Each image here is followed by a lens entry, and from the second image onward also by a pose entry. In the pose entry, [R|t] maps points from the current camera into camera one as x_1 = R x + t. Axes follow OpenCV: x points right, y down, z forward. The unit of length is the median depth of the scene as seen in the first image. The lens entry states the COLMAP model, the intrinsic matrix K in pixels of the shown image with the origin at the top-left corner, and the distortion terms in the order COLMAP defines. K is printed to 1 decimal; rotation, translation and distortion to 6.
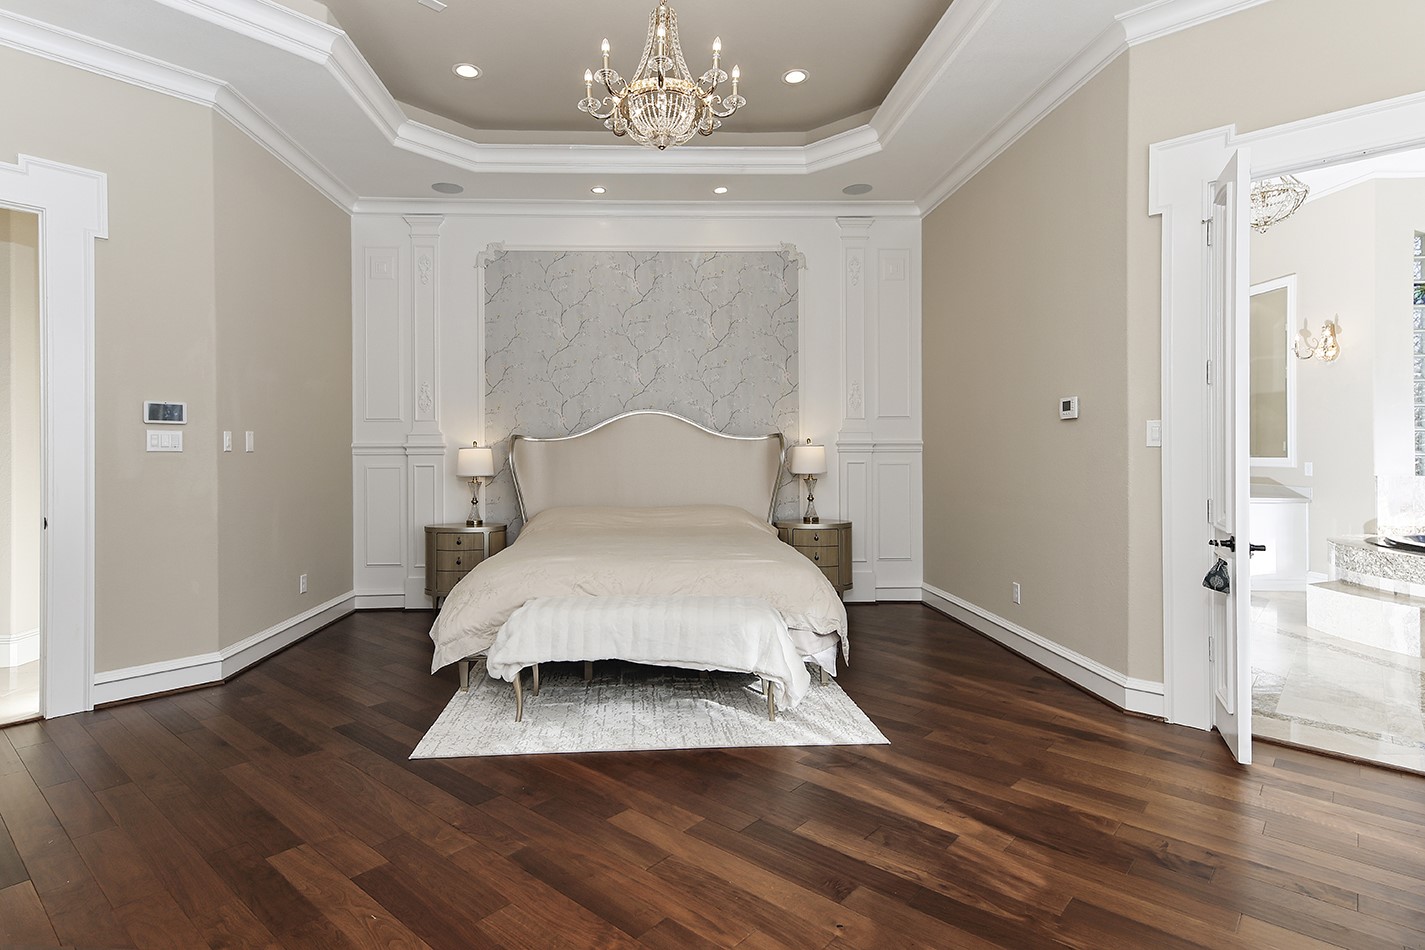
lens RADIAL K [[770.9, 0, 711.7], [0, 770.9, 453.3], [0, 0, 1]] dist [0.021246, 0.000404]
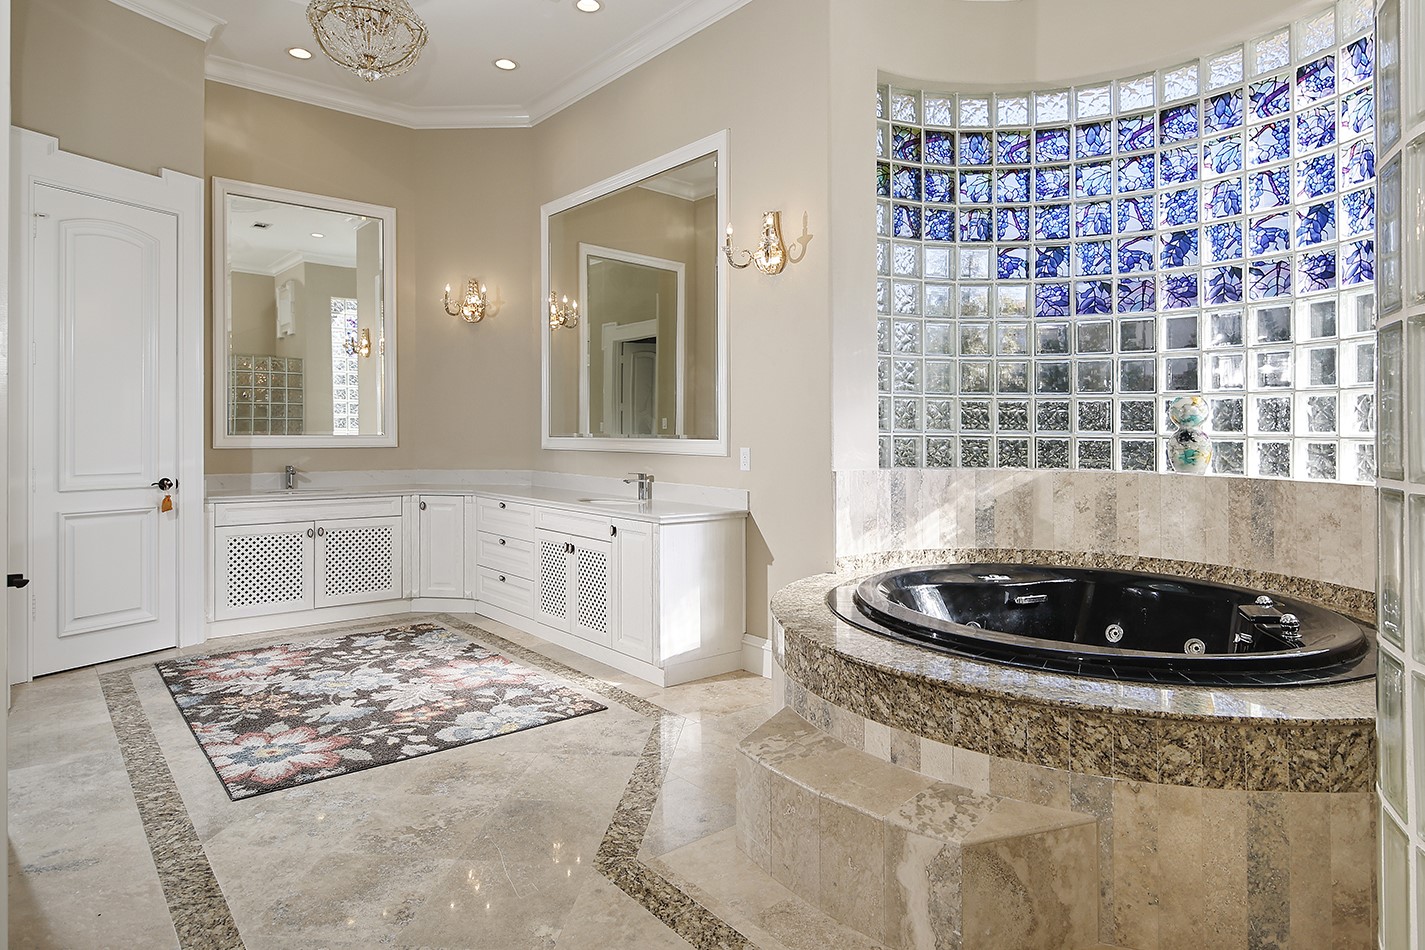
lens RADIAL K [[795.2, 0, 713.3], [0, 795.2, 421.8], [0, 0, 1]] dist [-0.100060, -0.000067]
pose [[0.821612, 0.007294, 0.570000, 0.427520], [-0.004093, 0.999968, -0.006896, -0.003492], [-0.570032, 0.003333, 0.821616, 0.552937]]
